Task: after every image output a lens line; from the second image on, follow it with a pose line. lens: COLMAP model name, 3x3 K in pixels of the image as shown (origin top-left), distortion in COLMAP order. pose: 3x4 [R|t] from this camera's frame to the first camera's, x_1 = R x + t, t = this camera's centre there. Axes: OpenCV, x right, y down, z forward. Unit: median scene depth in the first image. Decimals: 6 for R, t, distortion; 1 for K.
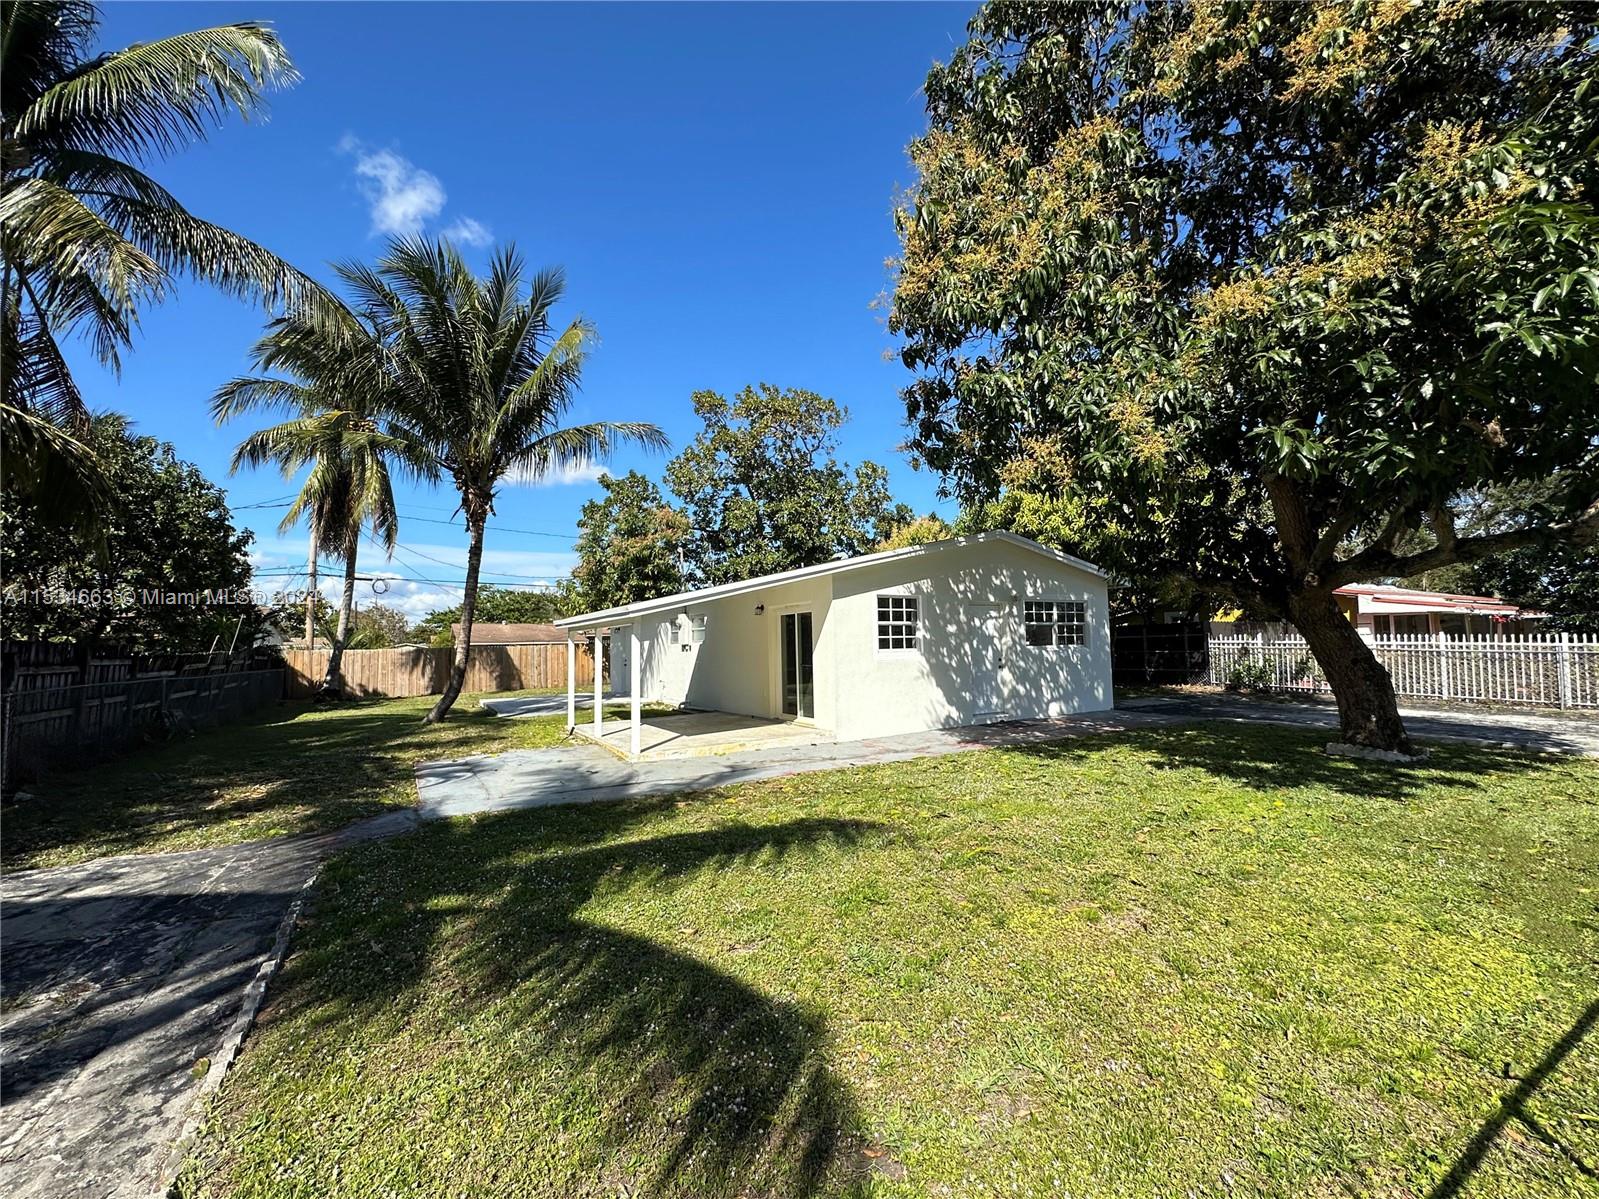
lens RADIAL K [[664.1, 0, 799.5], [0, 664.1, 599.5], [0, 0, 1]] dist [-0.002248, -0.000099]
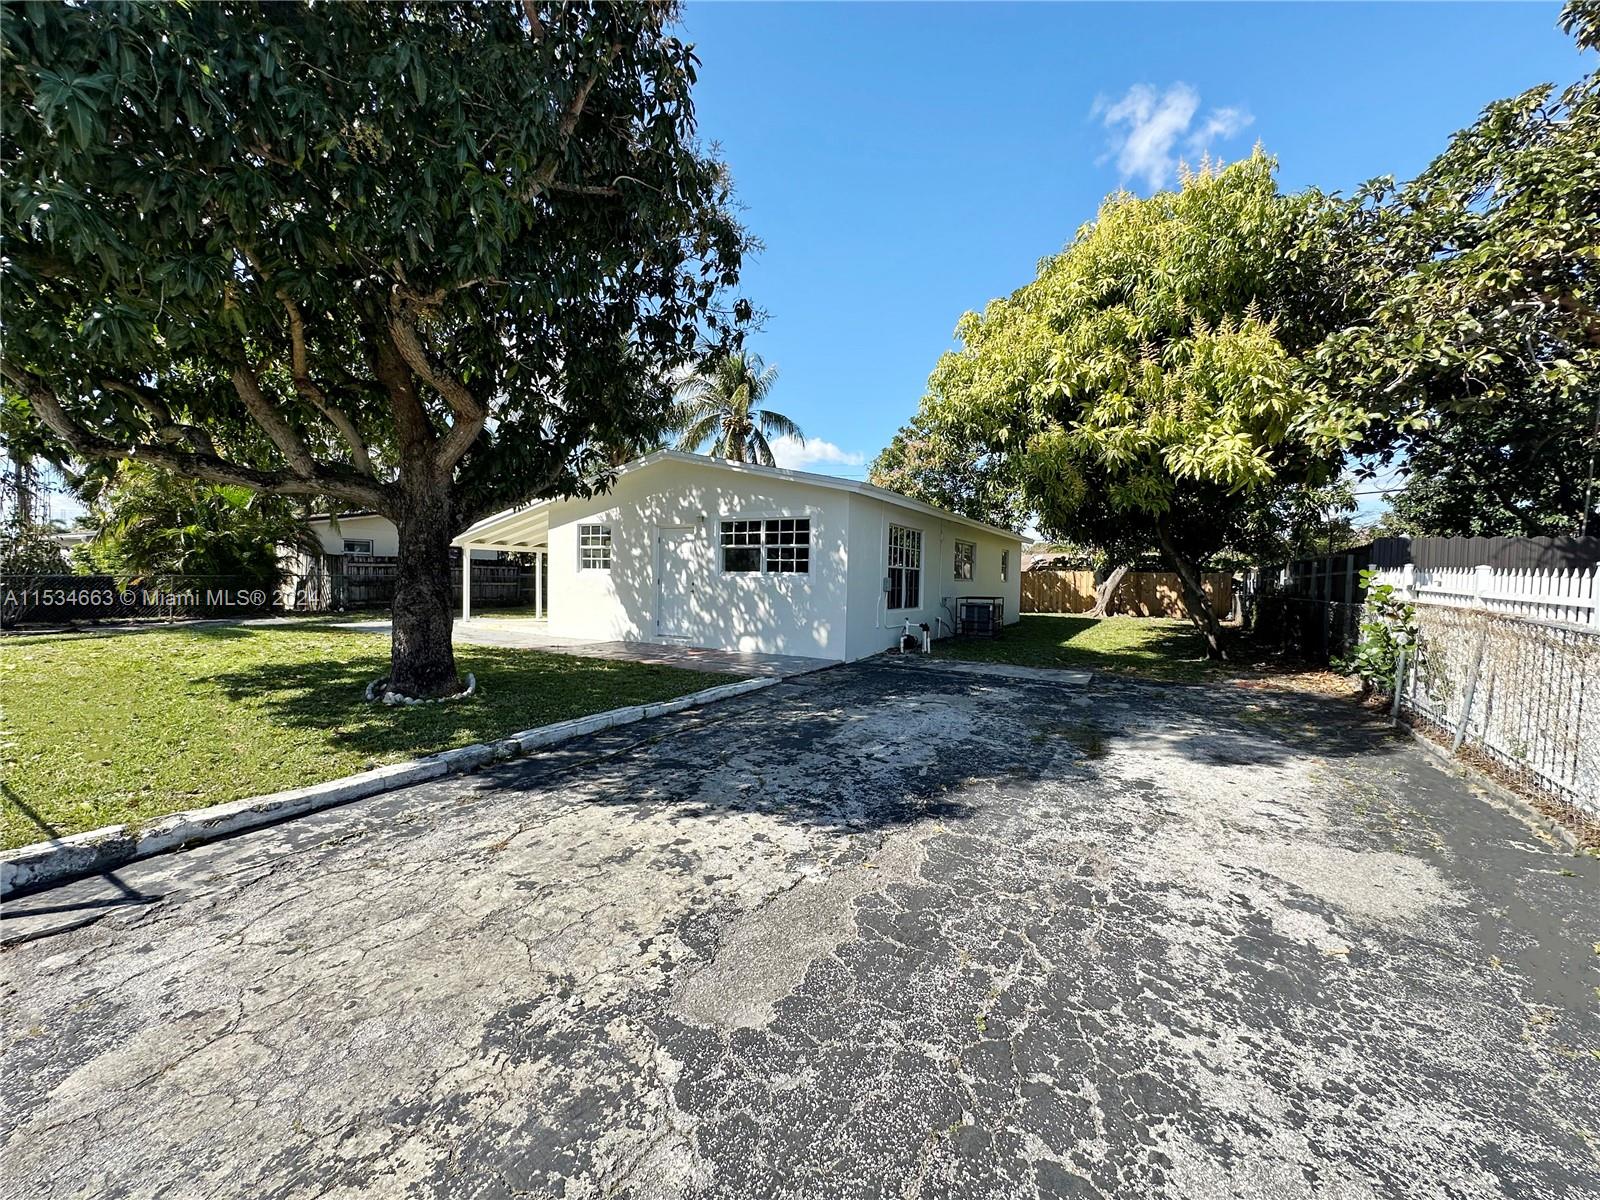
lens RADIAL K [[656.3, 0, 805.8], [0, 656.3, 595.3], [0, 0, 1]] dist [-0.001861, 0.000192]
pose [[0.493449, 0.054106, -0.868090, 1.215209], [0.030782, 0.996352, 0.079598, 0.035819], [0.869230, -0.066000, 0.489984, 0.674663]]
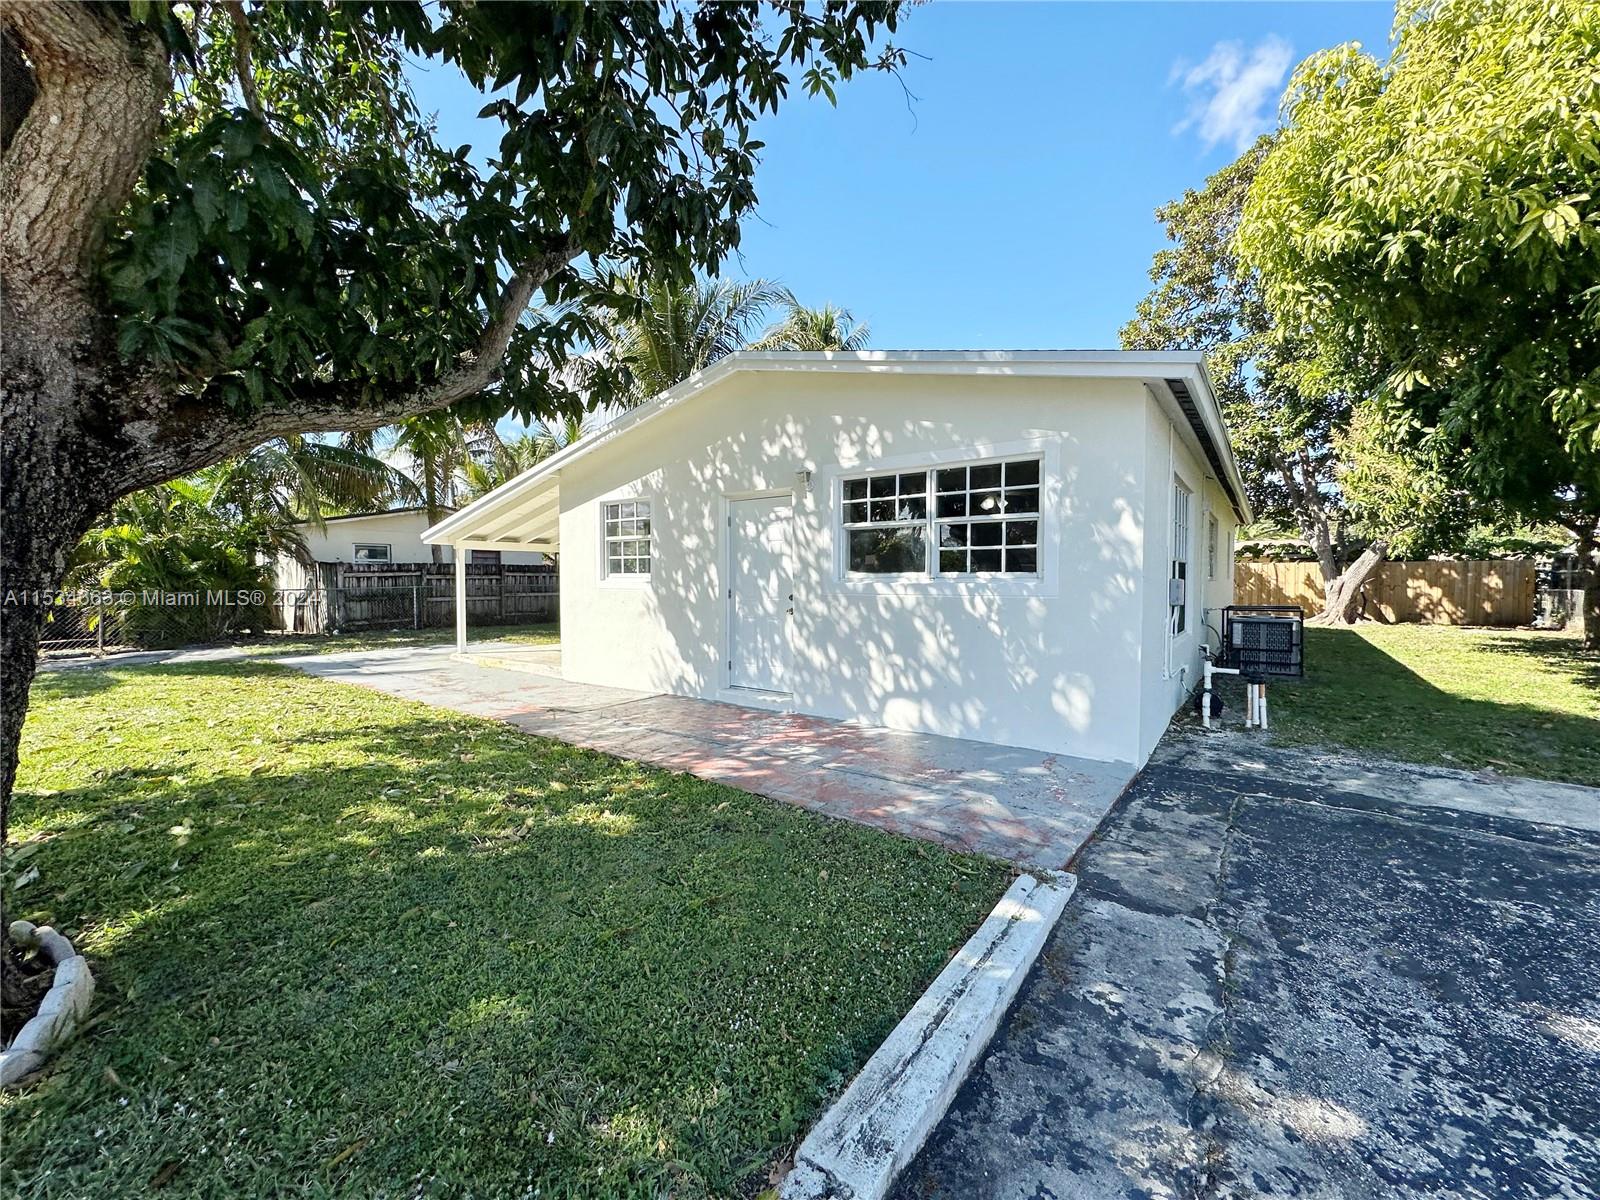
lens RADIAL K [[645.8, 0, 790.2], [0, 645.8, 605.5], [0, 0, 1]] dist [-0.012462, 0.000098]
pose [[0.380478, 0.061525, -0.922741, 0.784183], [0.057502, 0.994280, 0.090005, 0.050481], [0.923000, -0.087305, 0.374764, 0.805536]]
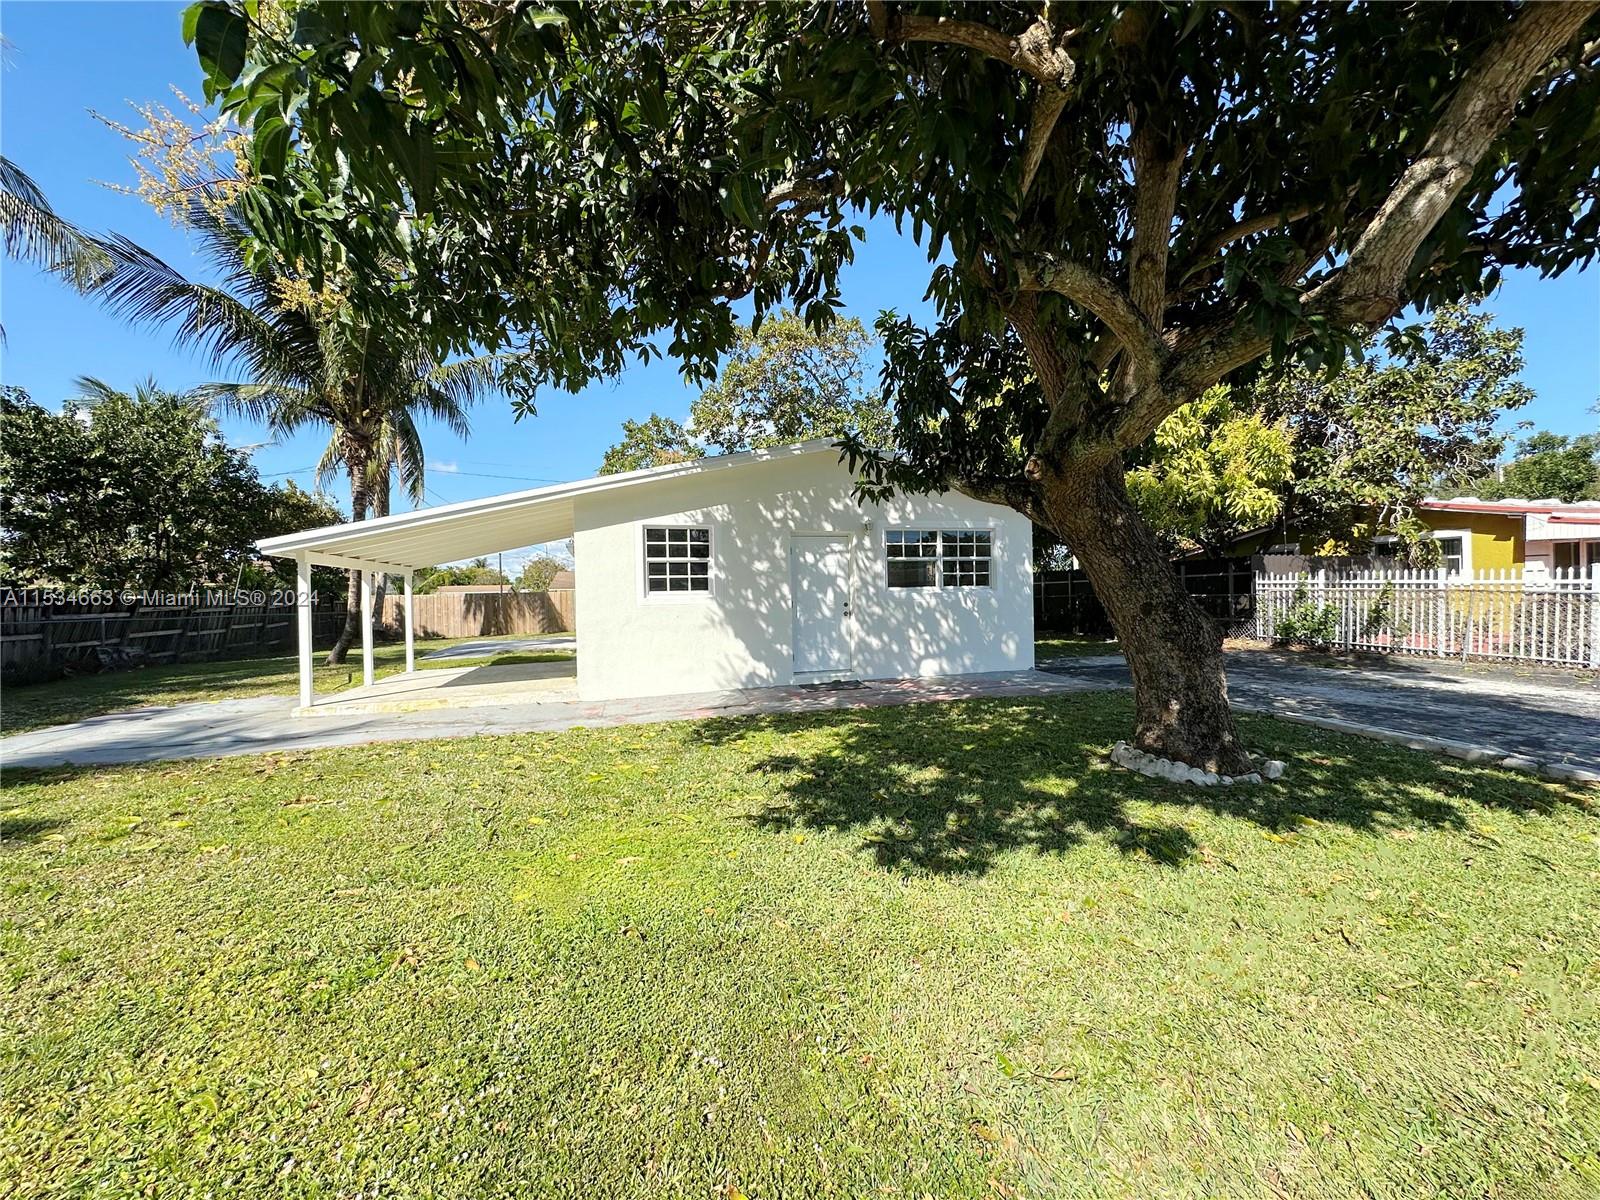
lens RADIAL K [[674.0, 0, 808.4], [0, 674.0, 601.3], [0, 0, 1]] dist [-0.002069, -0.000312]
pose [[0.970569, 0.001831, -0.240816, 0.454244], [0.018956, 0.996287, 0.083976, 0.017809], [0.240076, -0.086070, 0.966931, 0.209341]]
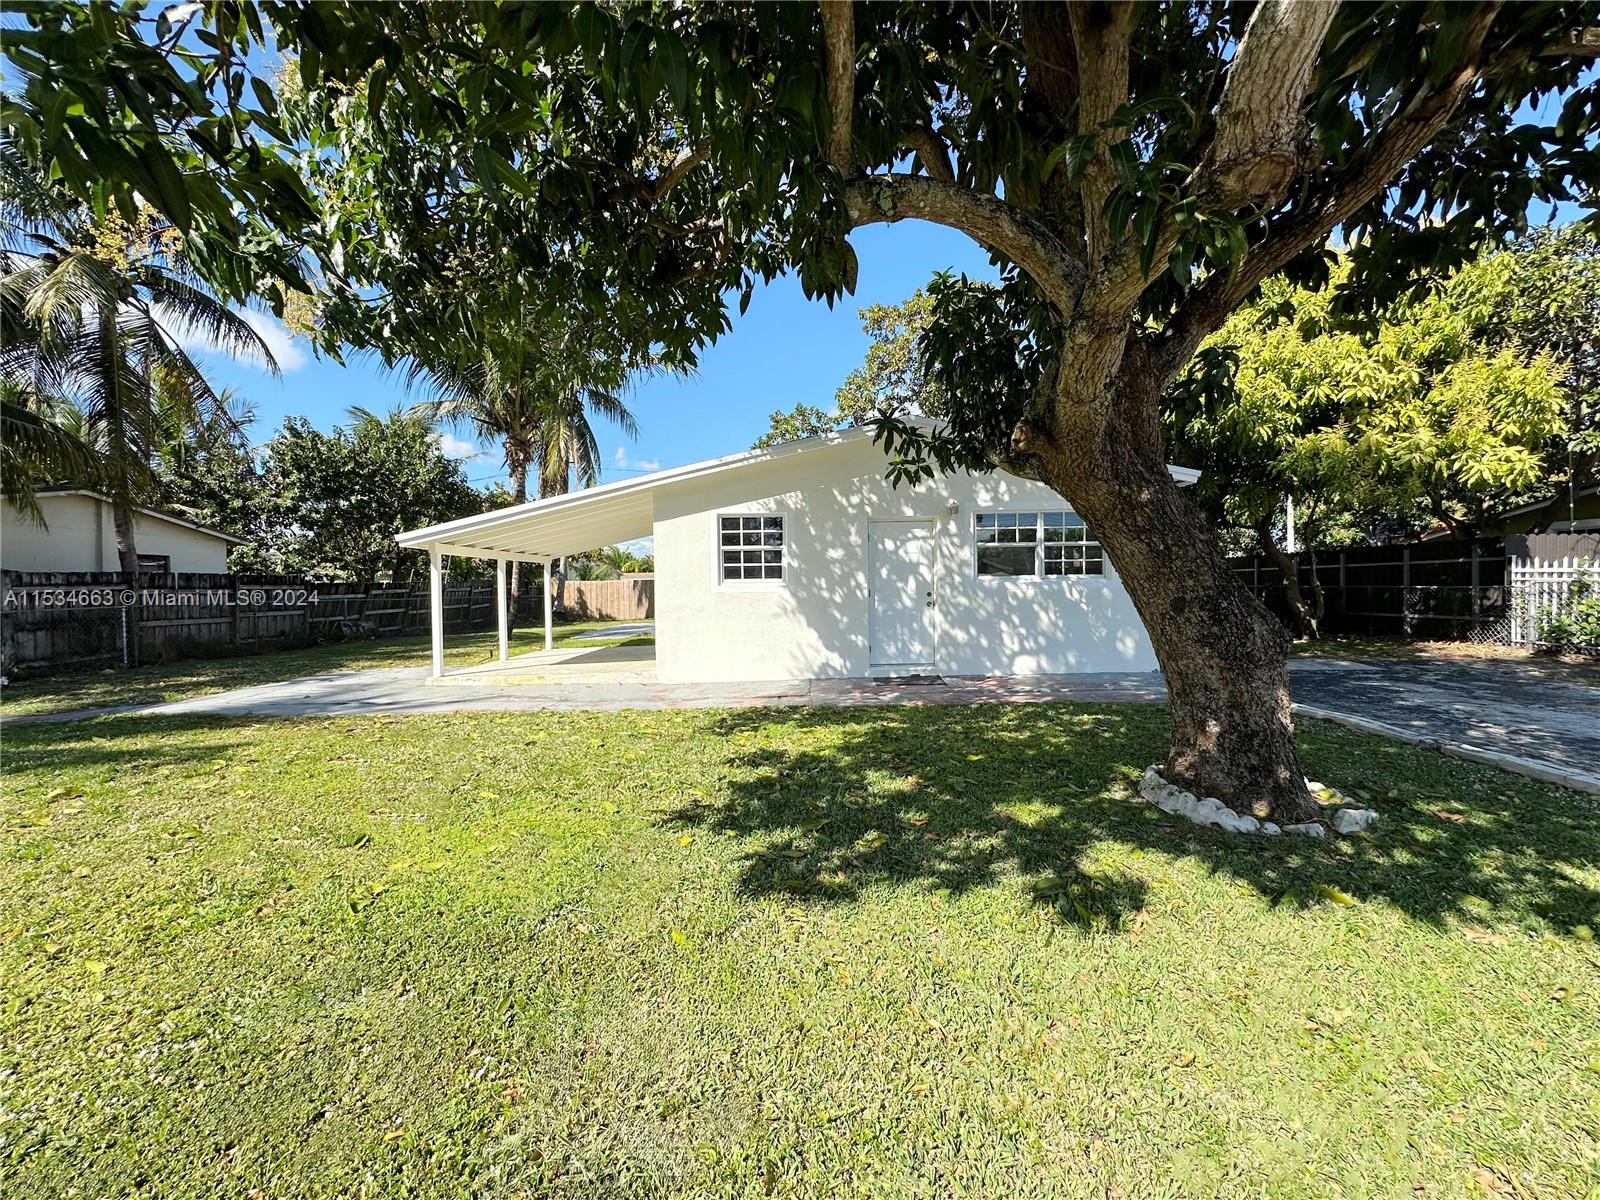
lens RADIAL K [[673.8, 0, 798.4], [0, 673.8, 601.7], [0, 0, 1]] dist [-0.002163, 0.000210]
pose [[0.860246, 0.019951, -0.509489, 0.562767], [0.033701, 0.994824, 0.095858, 0.021423], [0.508765, -0.099632, 0.855121, 0.278904]]
